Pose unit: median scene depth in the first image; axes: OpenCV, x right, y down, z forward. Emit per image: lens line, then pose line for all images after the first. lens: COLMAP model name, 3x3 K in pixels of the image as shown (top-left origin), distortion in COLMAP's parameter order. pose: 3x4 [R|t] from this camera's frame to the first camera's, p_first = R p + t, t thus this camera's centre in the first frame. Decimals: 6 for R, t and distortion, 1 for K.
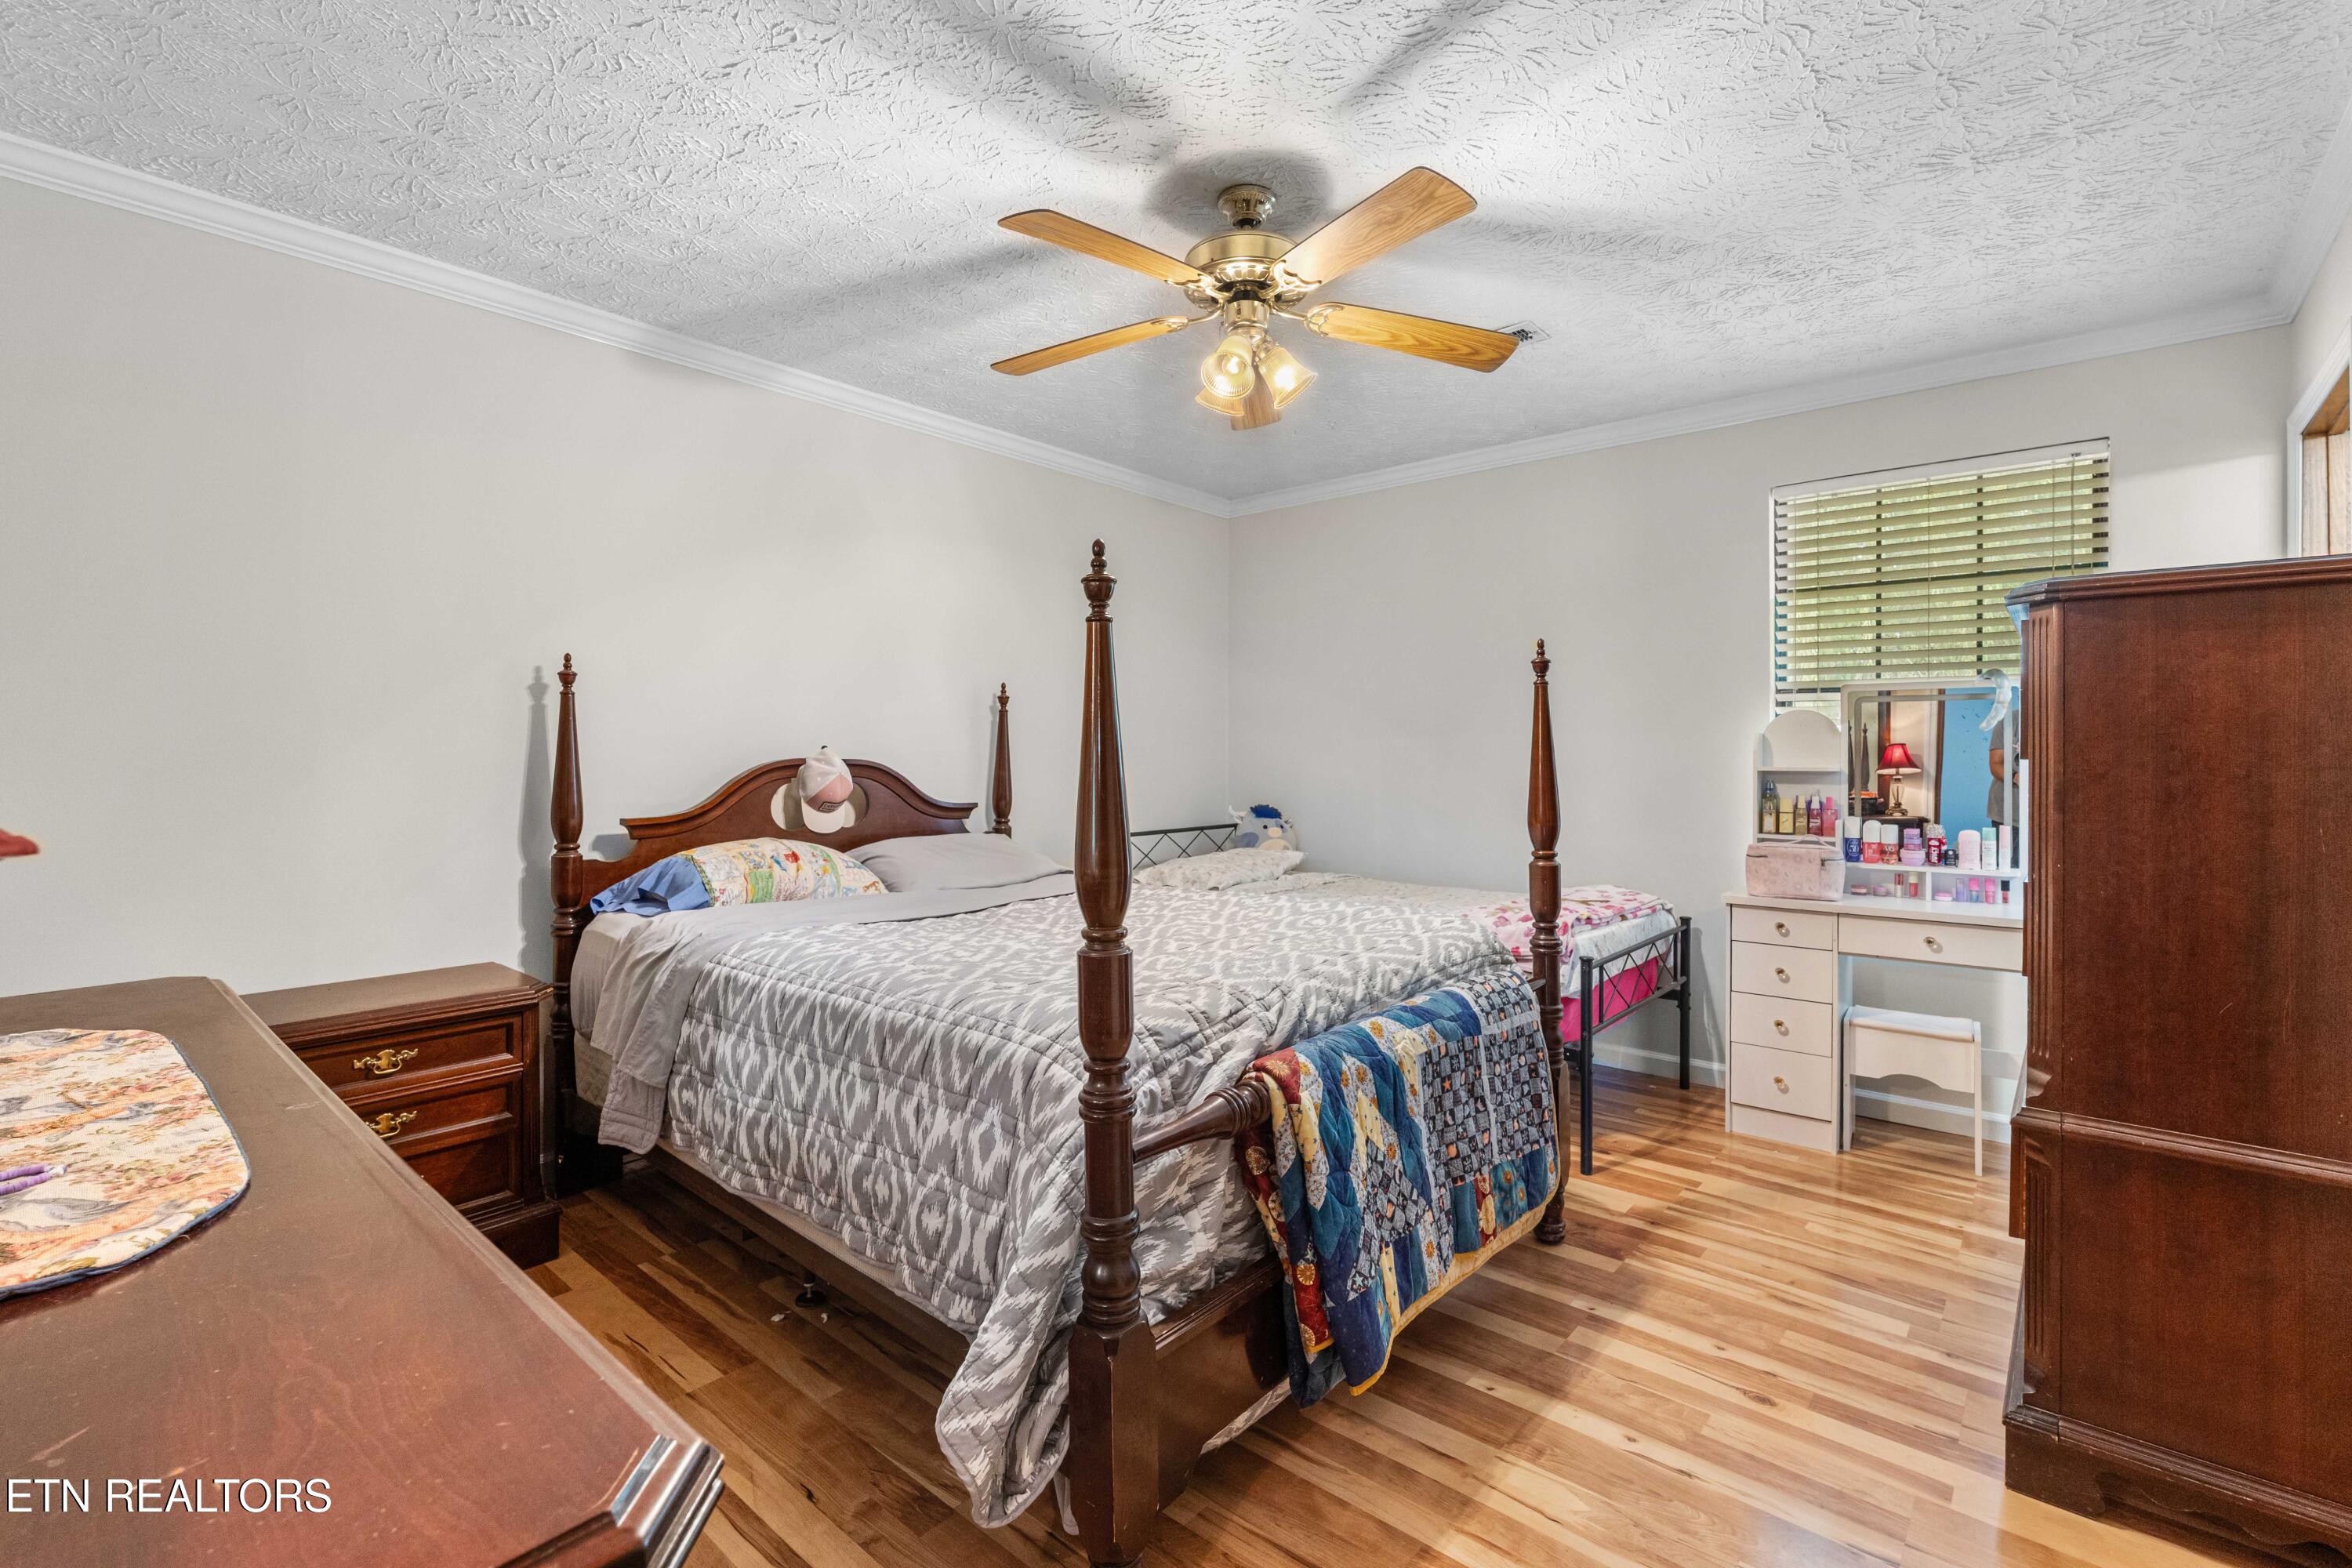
lens RADIAL K [[1049.2, 0, 1172.0], [0, 1049.2, 758.2], [0, 0, 1]] dist [-0.001409, 0.000024]
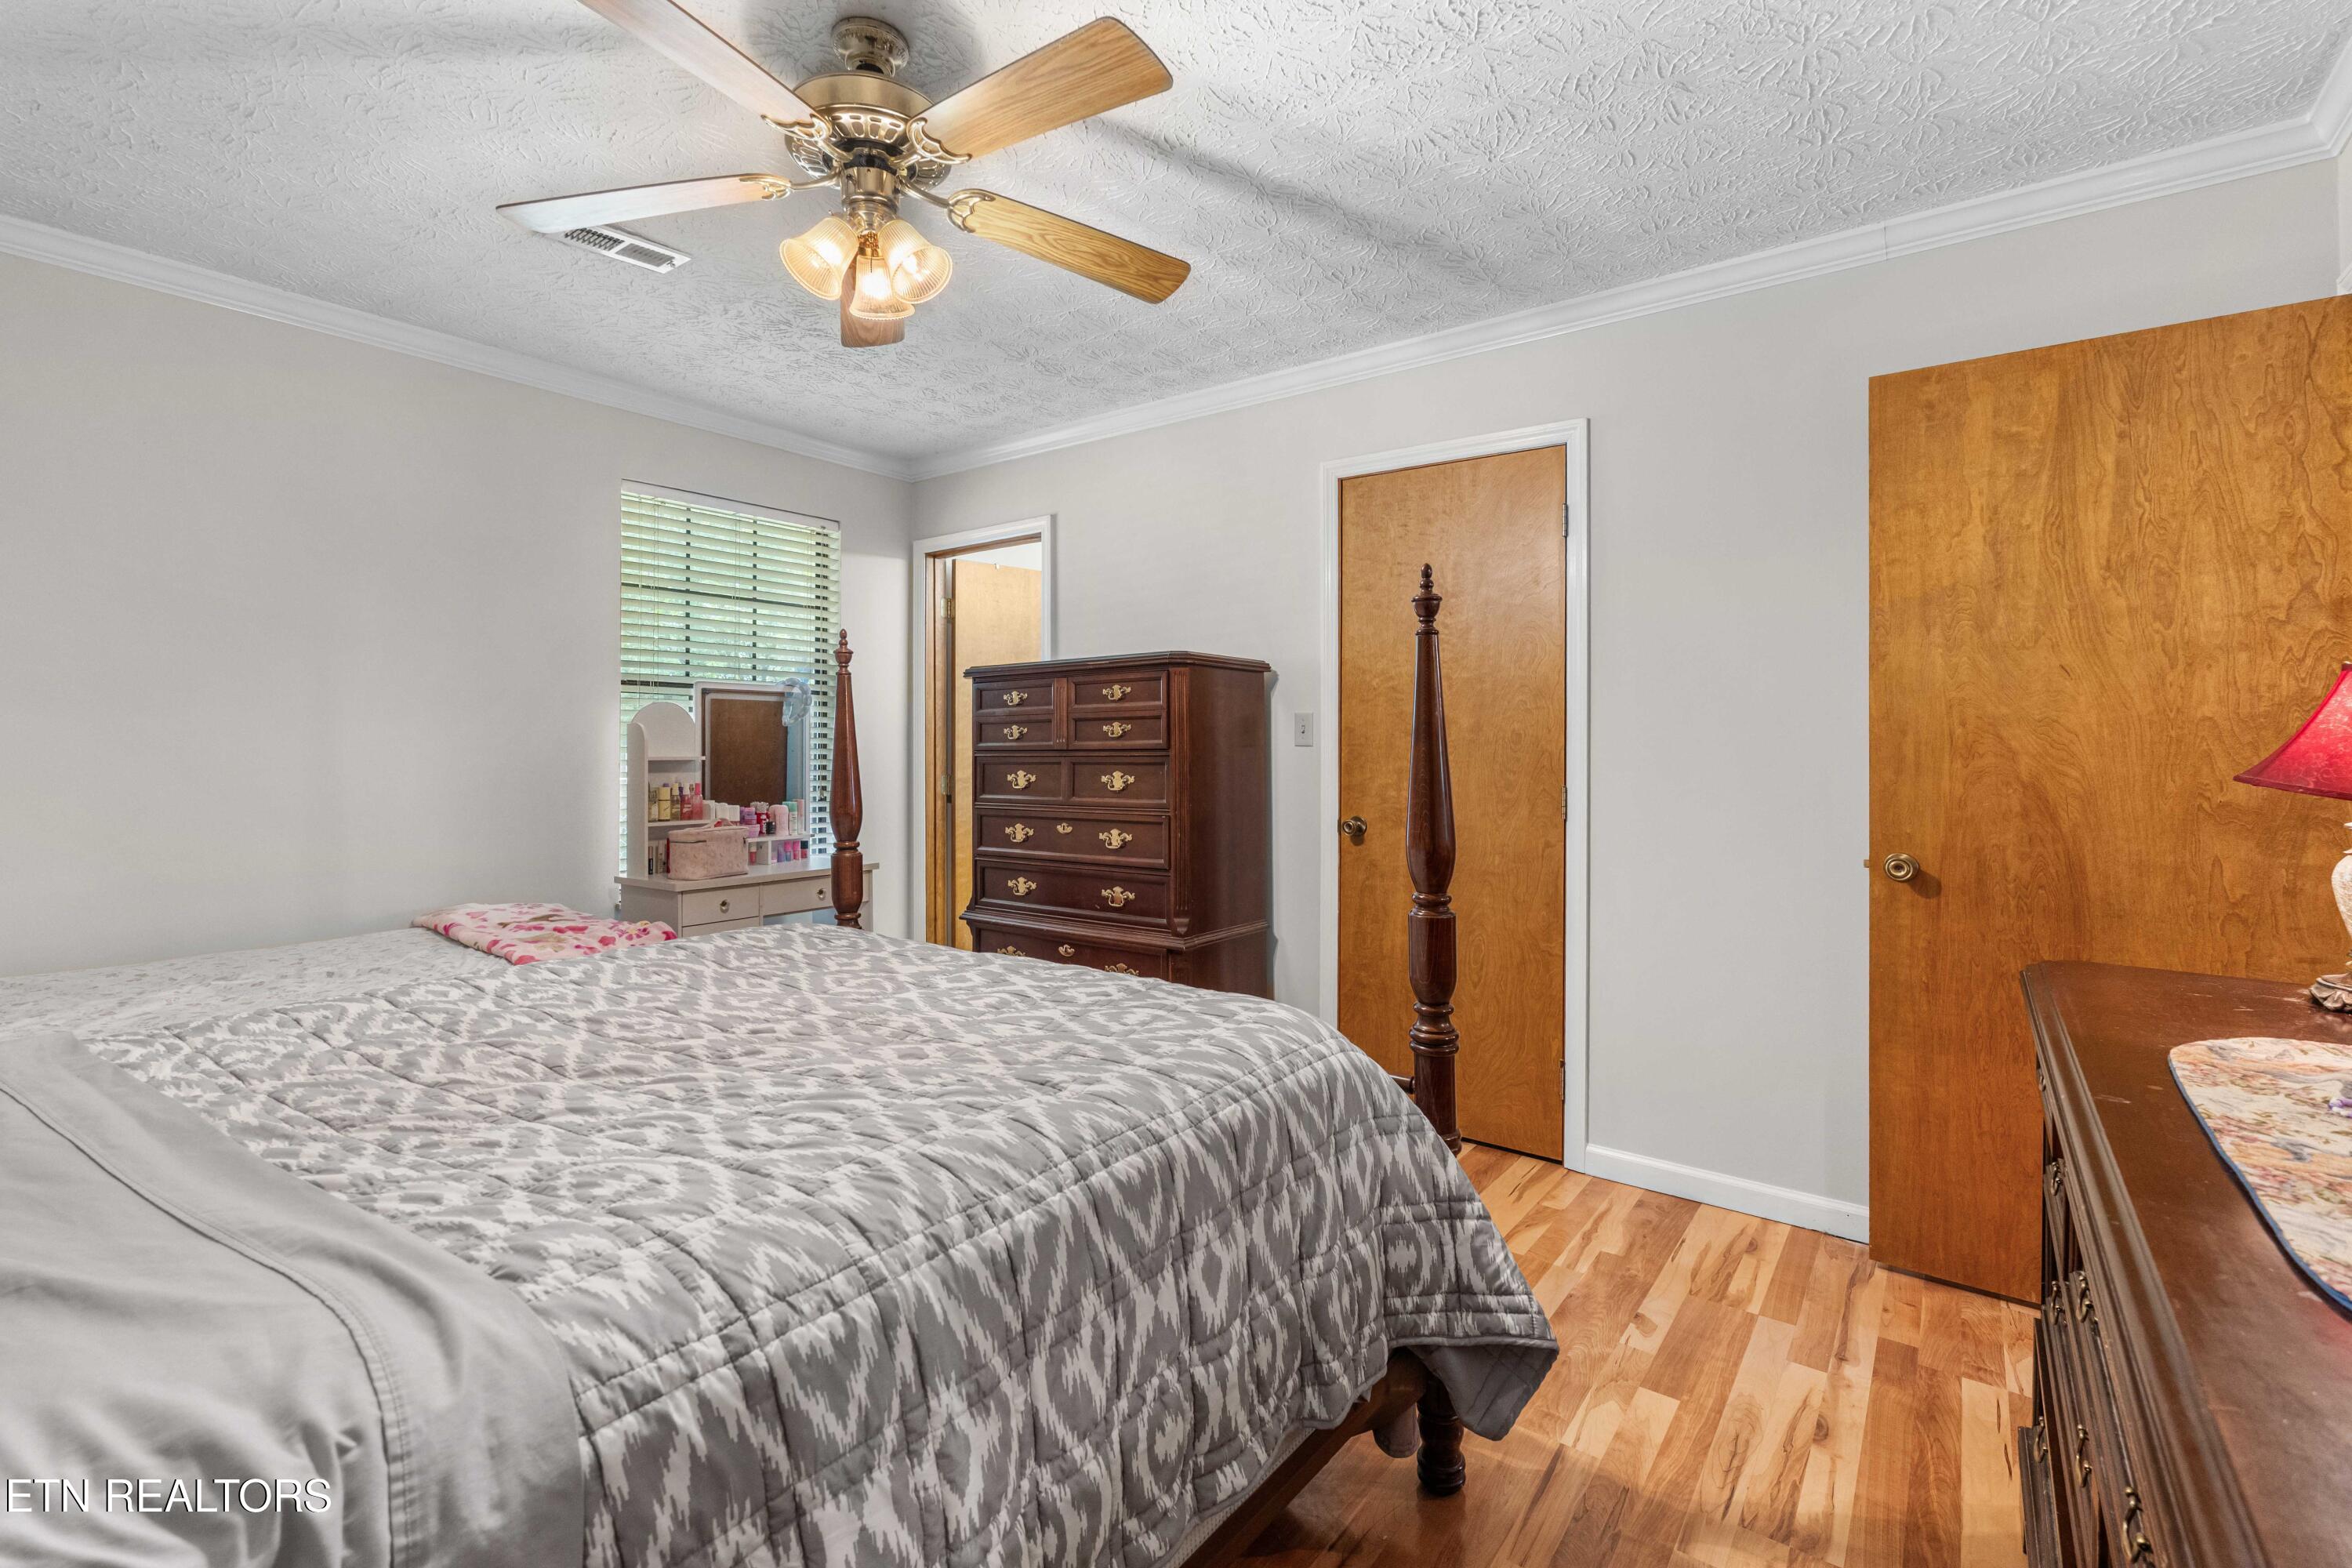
lens RADIAL K [[1057.8, 0, 1179.2], [0, 1057.8, 716.2], [0, 0, 1]] dist [-0.002779, 0.000443]
pose [[-0.085403, 0.021096, 0.996123, -0.721953], [0.005904, 0.999769, -0.020667, -0.010577], [-0.996329, 0.004116, -0.085508, 0.838528]]
